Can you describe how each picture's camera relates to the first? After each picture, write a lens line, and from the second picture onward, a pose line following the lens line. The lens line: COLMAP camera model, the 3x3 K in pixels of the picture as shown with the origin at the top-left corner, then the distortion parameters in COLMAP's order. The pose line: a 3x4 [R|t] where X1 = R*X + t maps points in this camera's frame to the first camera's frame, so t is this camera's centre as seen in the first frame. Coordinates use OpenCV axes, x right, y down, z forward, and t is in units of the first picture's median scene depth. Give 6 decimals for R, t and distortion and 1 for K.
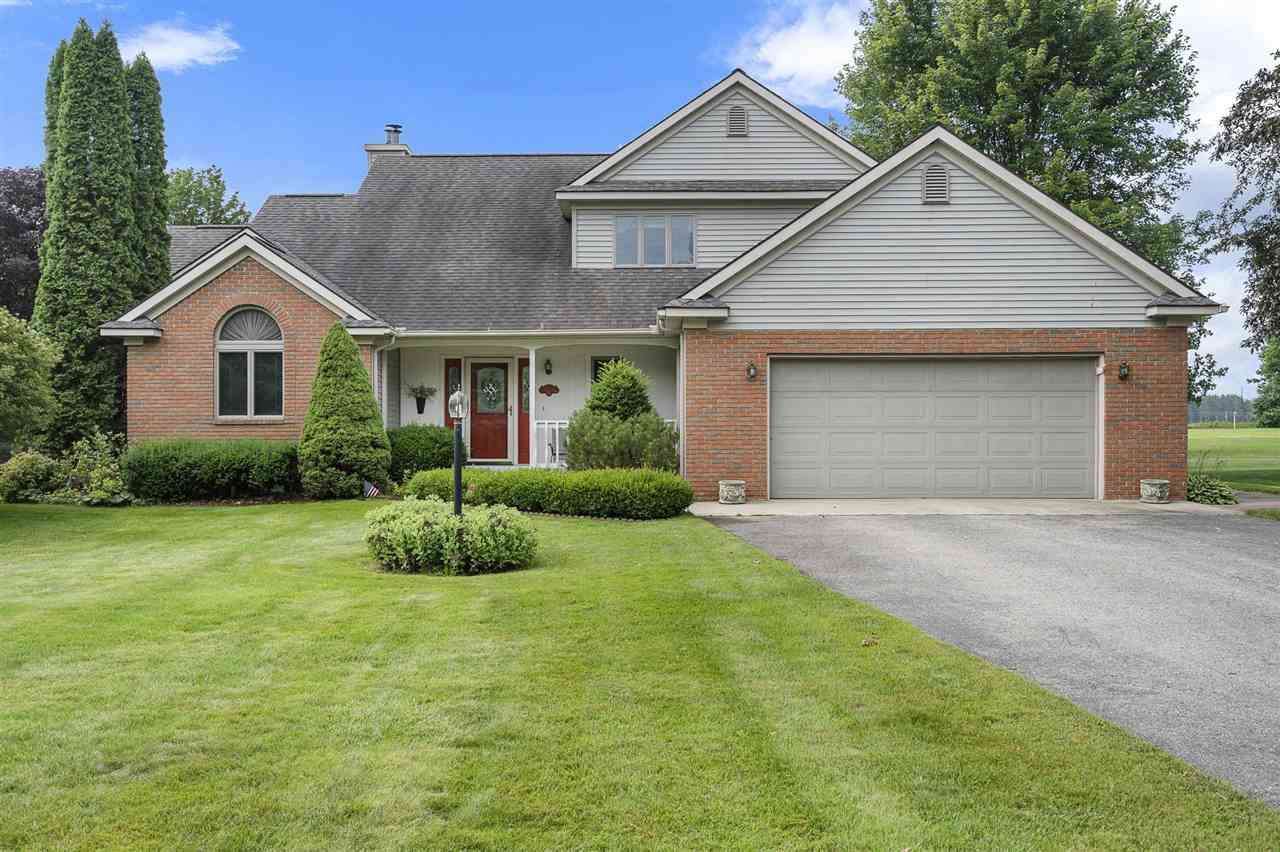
lens RADIAL K [[1174.3, 0, 639.5], [0, 1174.3, 439.6], [0, 0, 1]] dist [0.008718, 0.000000]
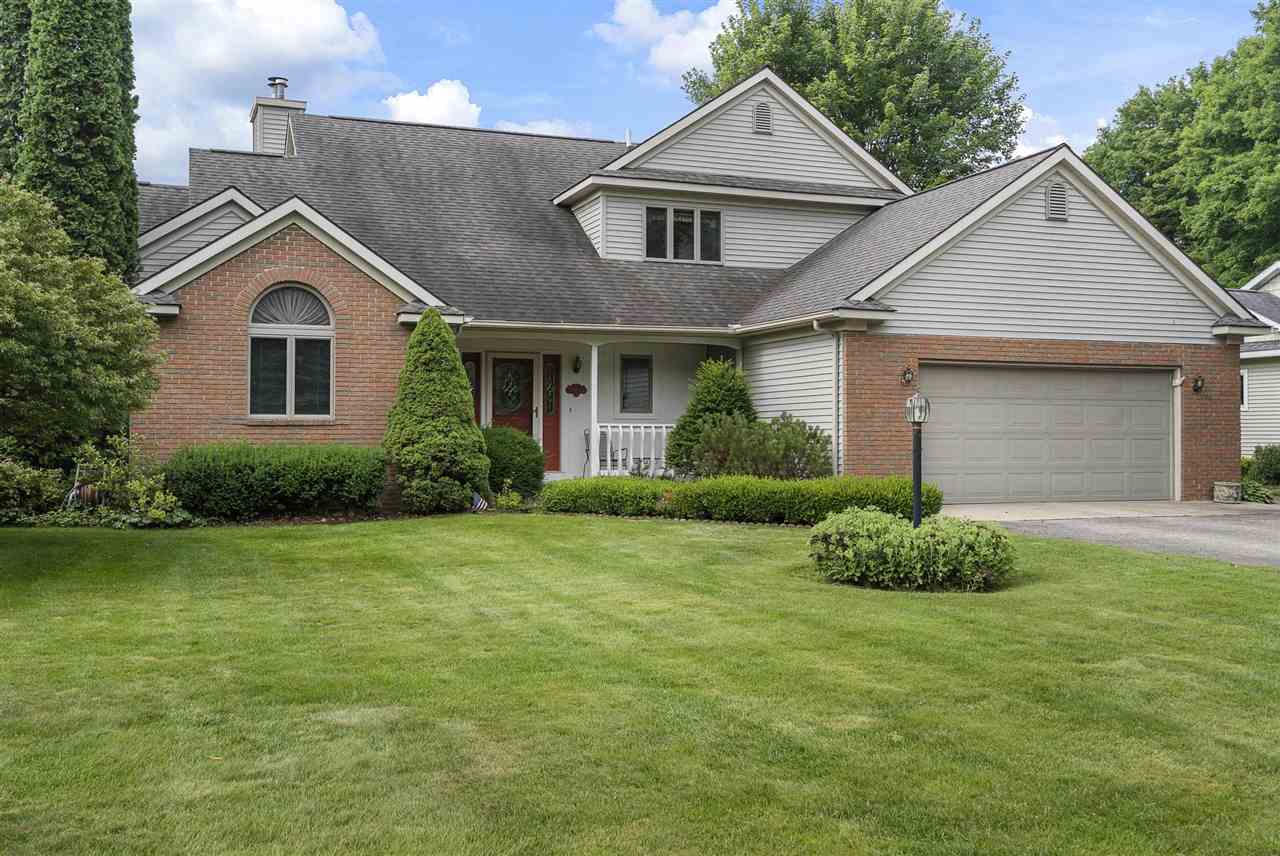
lens RADIAL K [[1210.1, 0, 640.0], [0, 1210.1, 415.8], [0, 0, 1]] dist [0.013354, 0.000000]
pose [[0.931742, 0.010306, 0.362974, -0.418134], [-0.003186, 0.999791, -0.020210, -0.003086], [-0.363107, 0.017674, 0.931580, 0.114660]]
